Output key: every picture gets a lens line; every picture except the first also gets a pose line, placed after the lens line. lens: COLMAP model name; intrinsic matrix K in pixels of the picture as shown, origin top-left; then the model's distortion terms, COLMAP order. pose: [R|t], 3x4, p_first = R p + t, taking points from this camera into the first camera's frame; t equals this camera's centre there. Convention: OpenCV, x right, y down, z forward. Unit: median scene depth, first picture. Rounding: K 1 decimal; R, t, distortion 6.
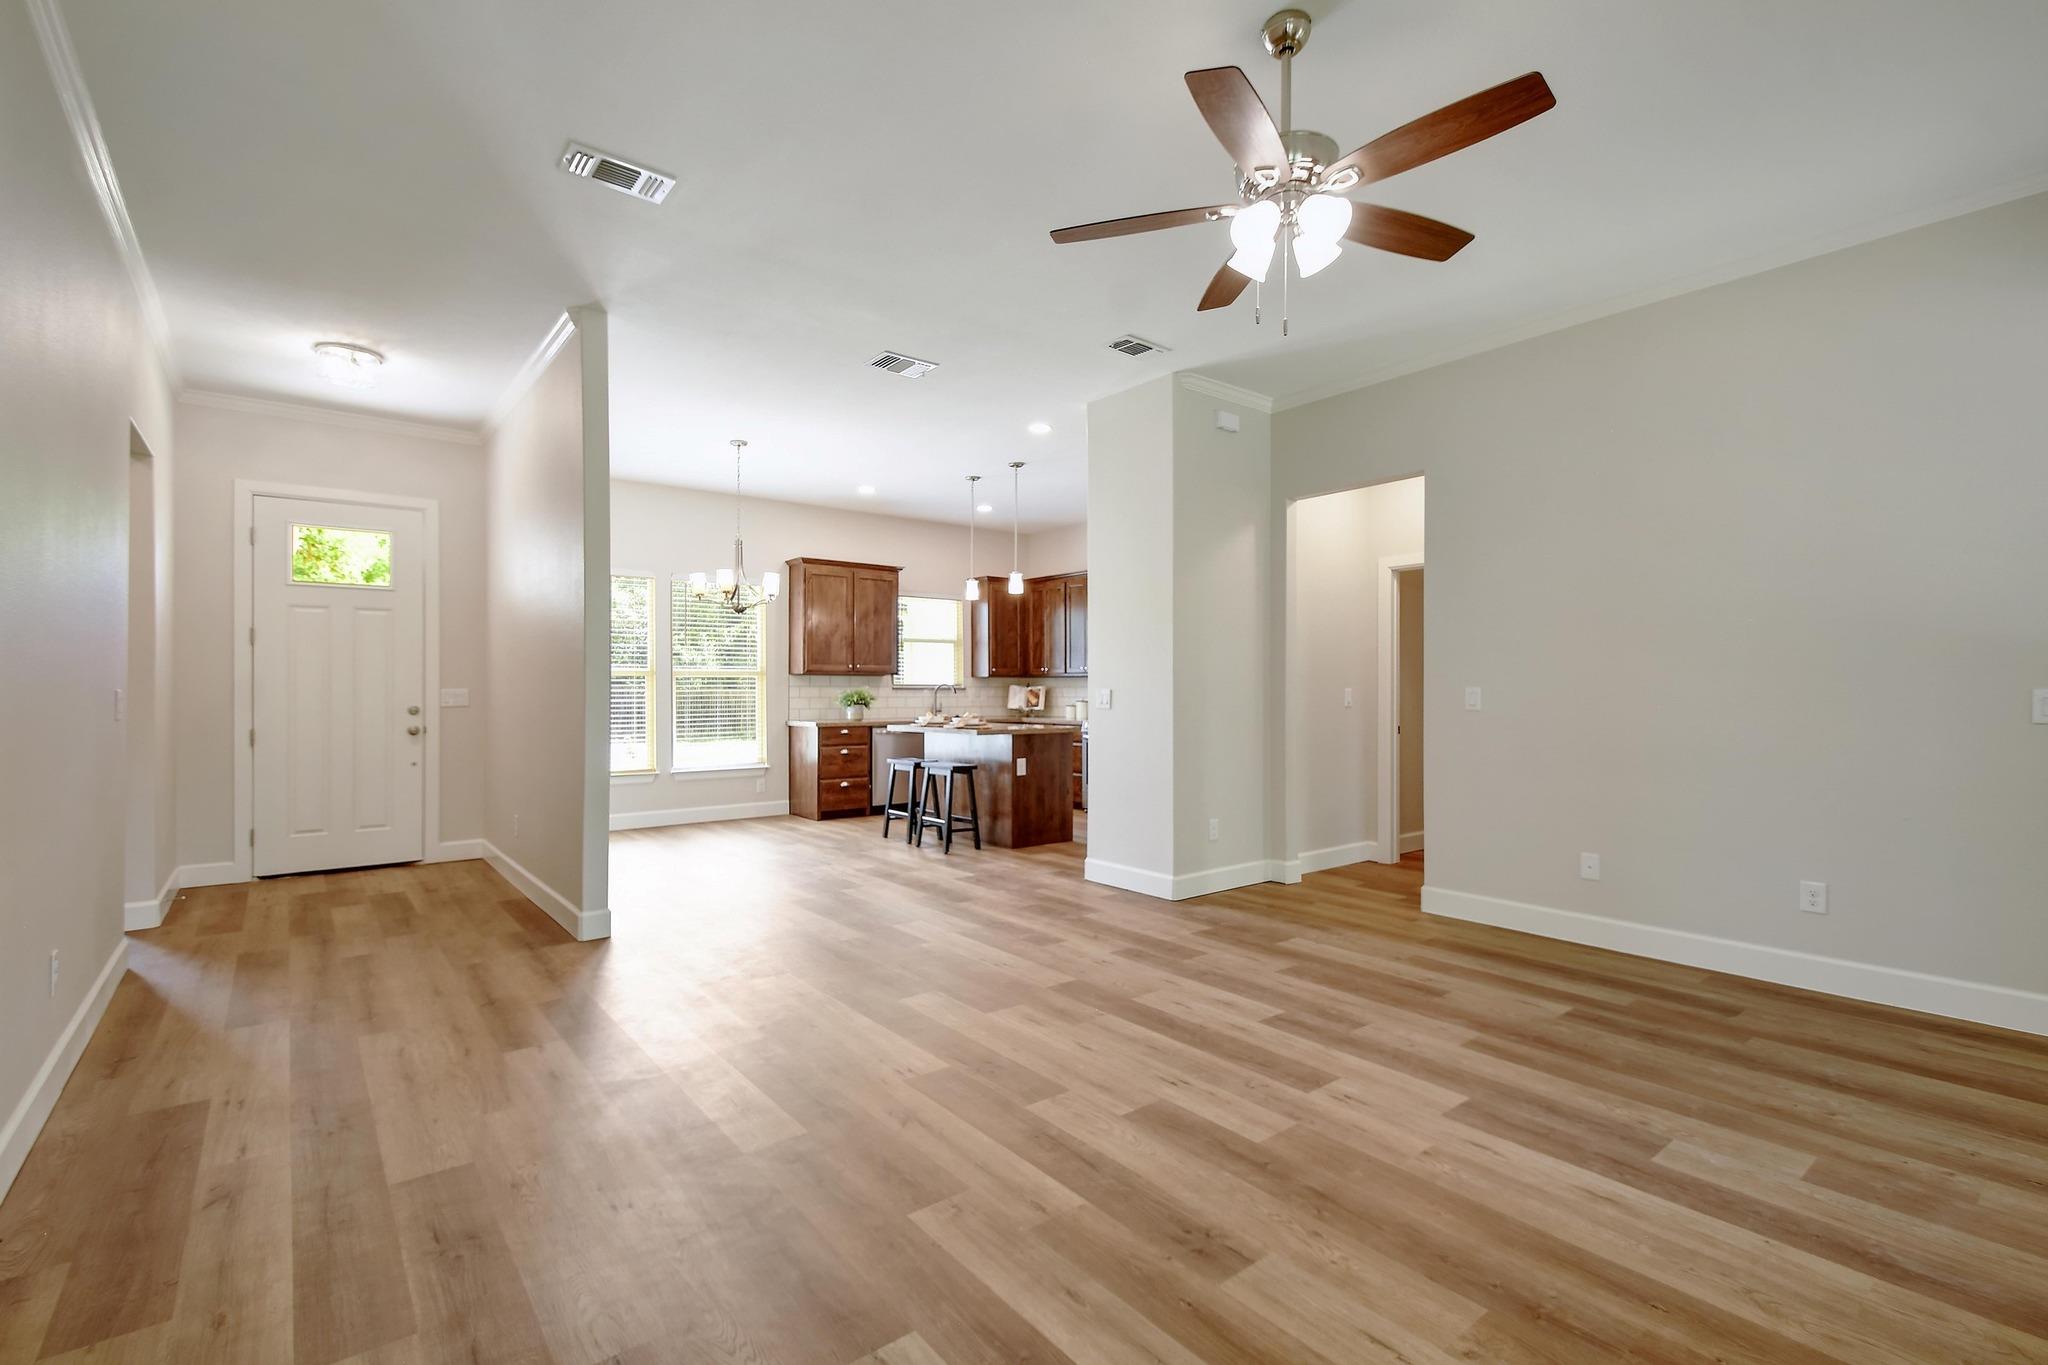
lens RADIAL K [[912.9, 0, 1014.1], [0, 912.9, 699.8], [0, 0, 1]] dist [0.032855, -0.018969]
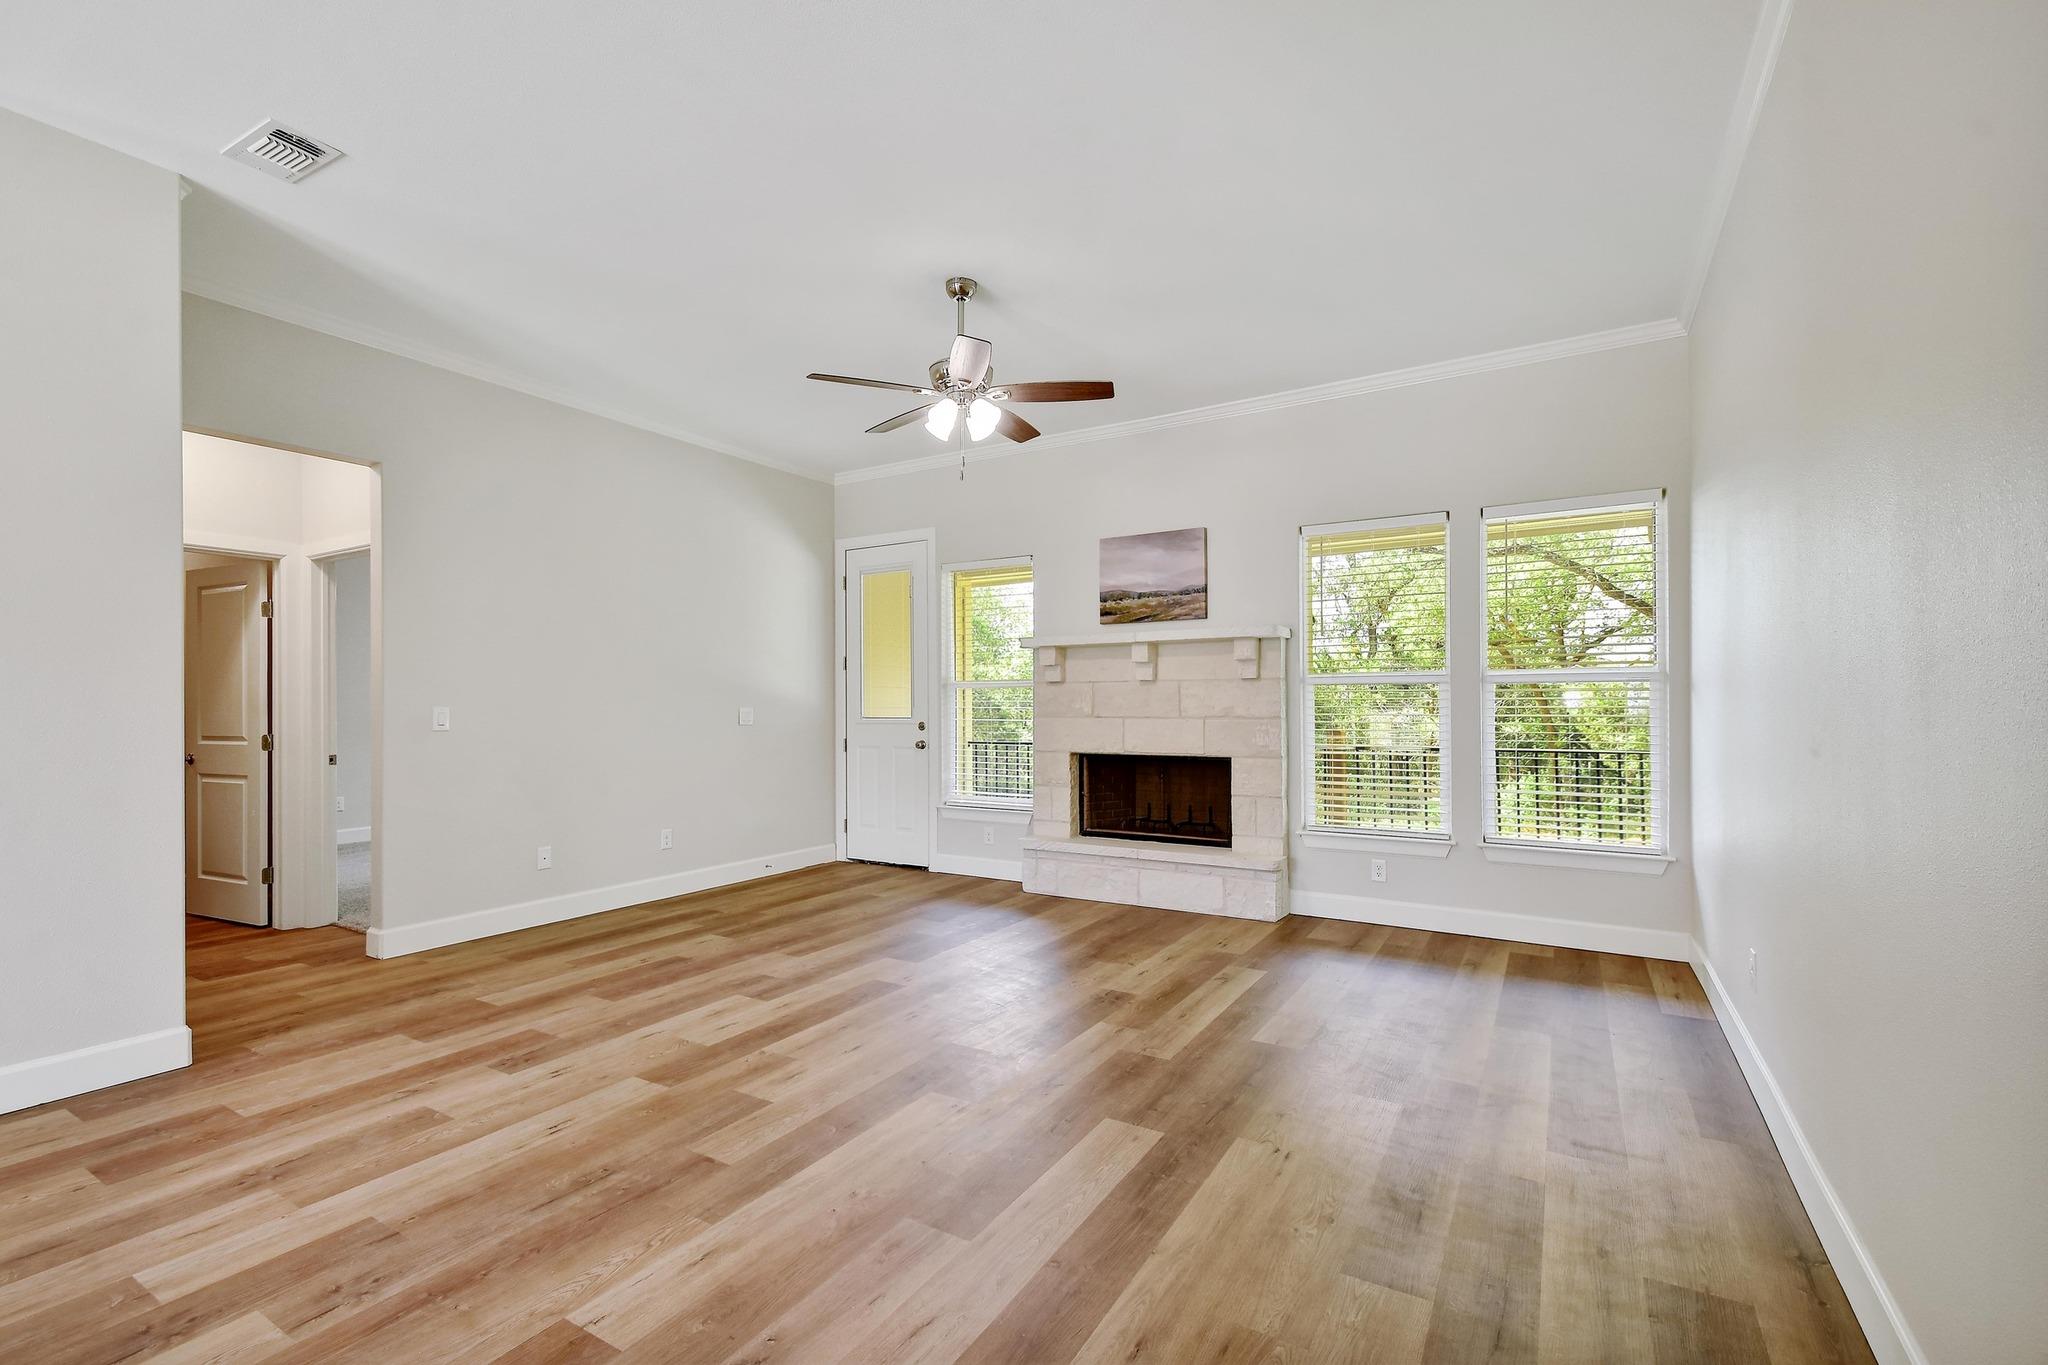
lens RADIAL K [[897.8, 0, 1015.7], [0, 897.8, 704.9], [0, 0, 1]] dist [0.024406, -0.010386]
pose [[-0.352651, 0.002785, 0.935751, -0.644716], [0.013327, 0.999909, 0.002046, -0.008908], [-0.935660, 0.013193, -0.352656, 0.804139]]
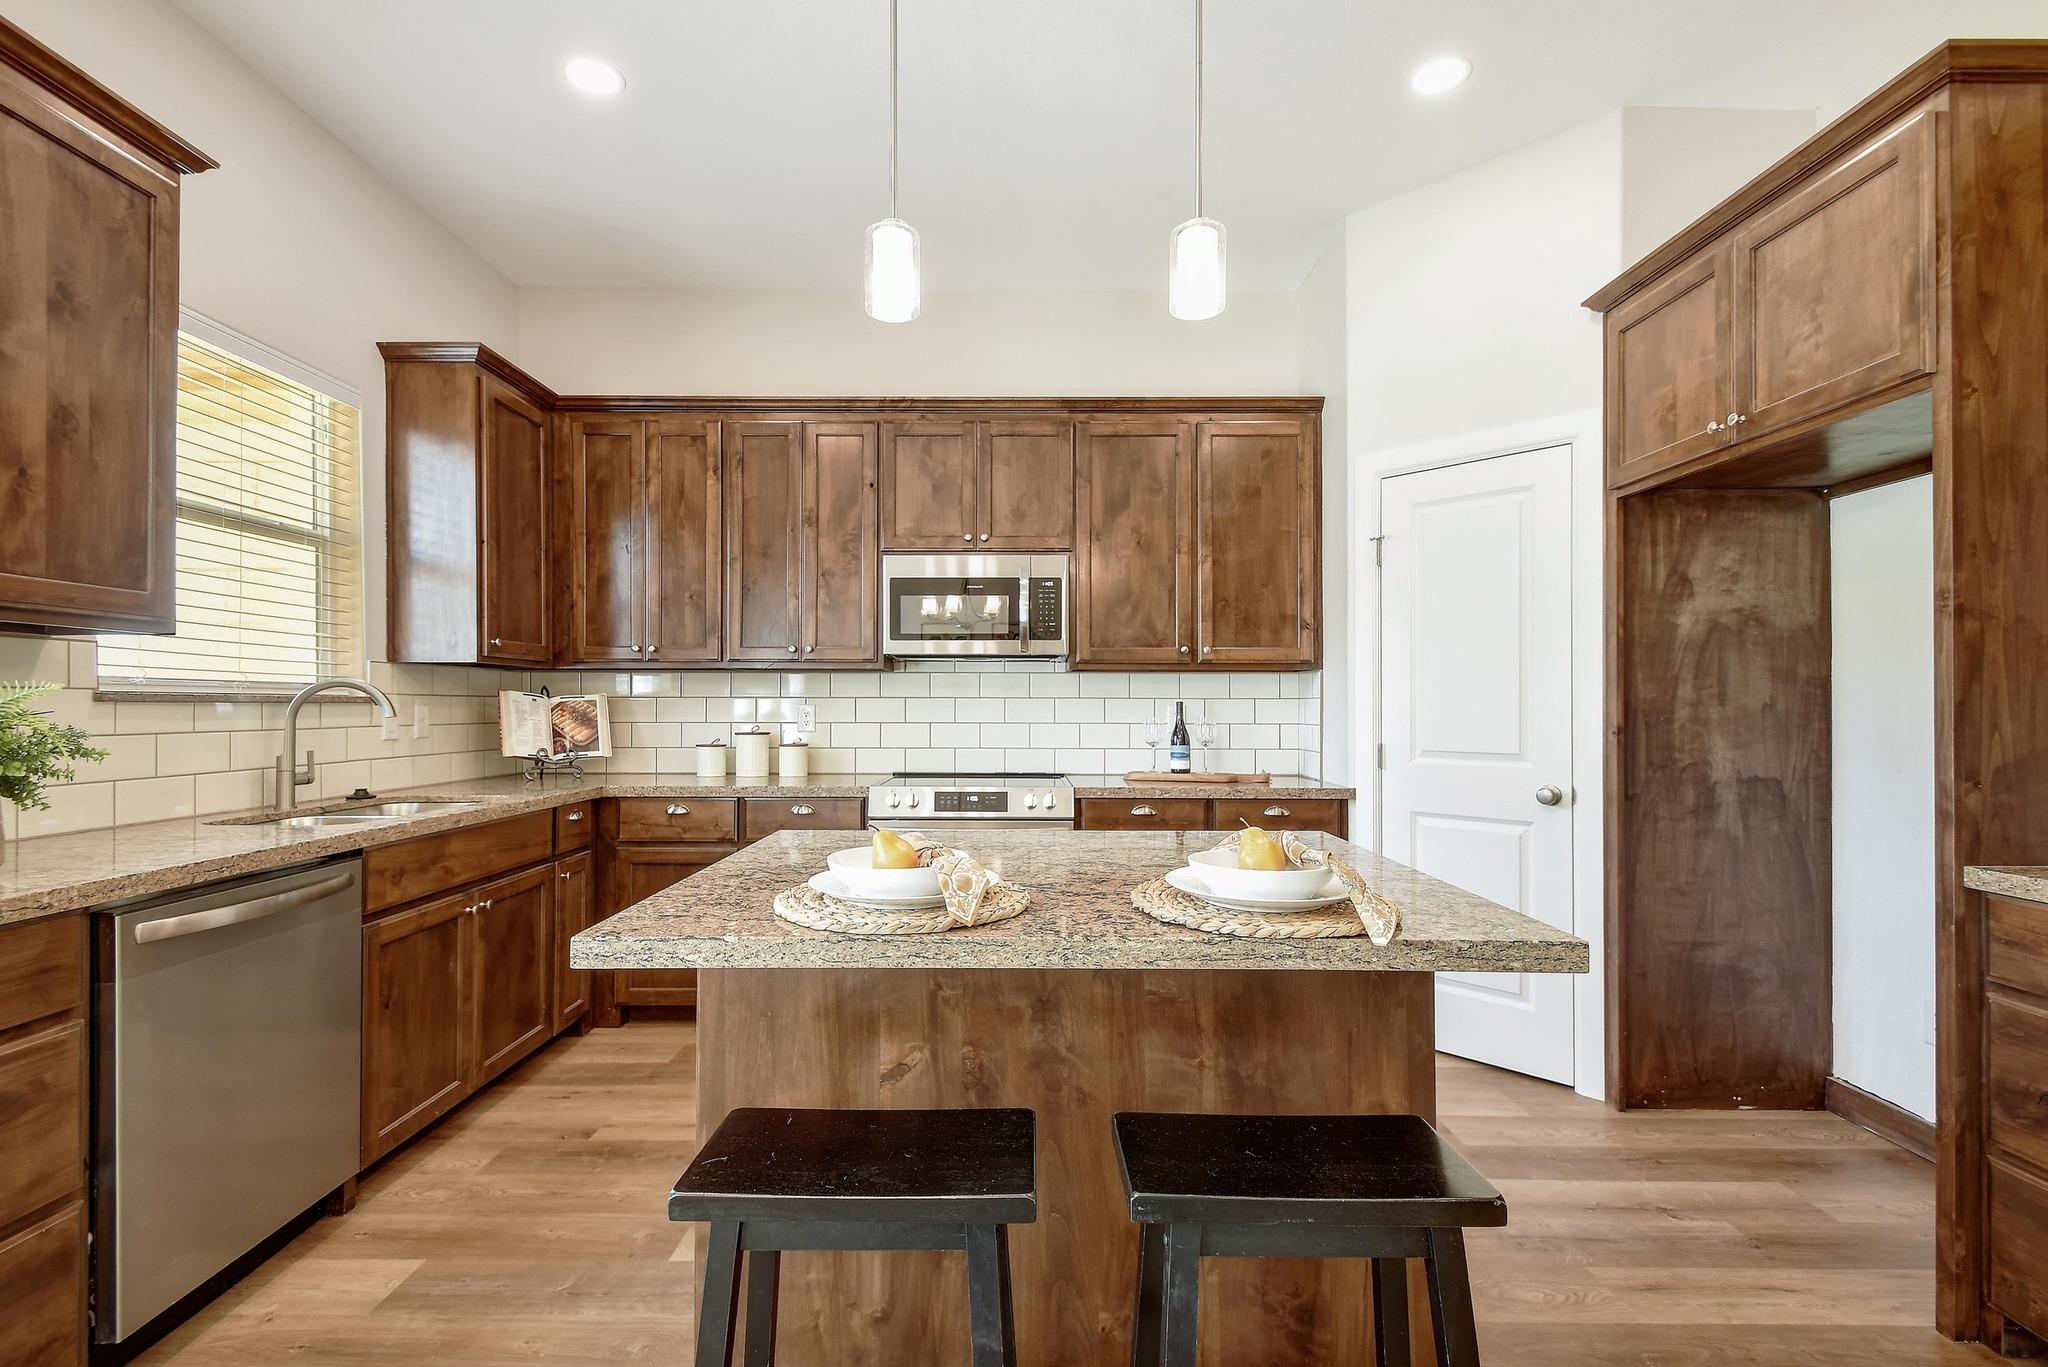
lens RADIAL K [[912.9, 0, 1014.1], [0, 912.9, 700.8], [0, 0, 1]] dist [0.032855, -0.018969]
pose [[0.626447, 0.004821, 0.779449, -0.353514], [0.004565, 0.999941, -0.009853, -0.016613], [-0.779451, 0.009731, 0.626388, 1.418070]]
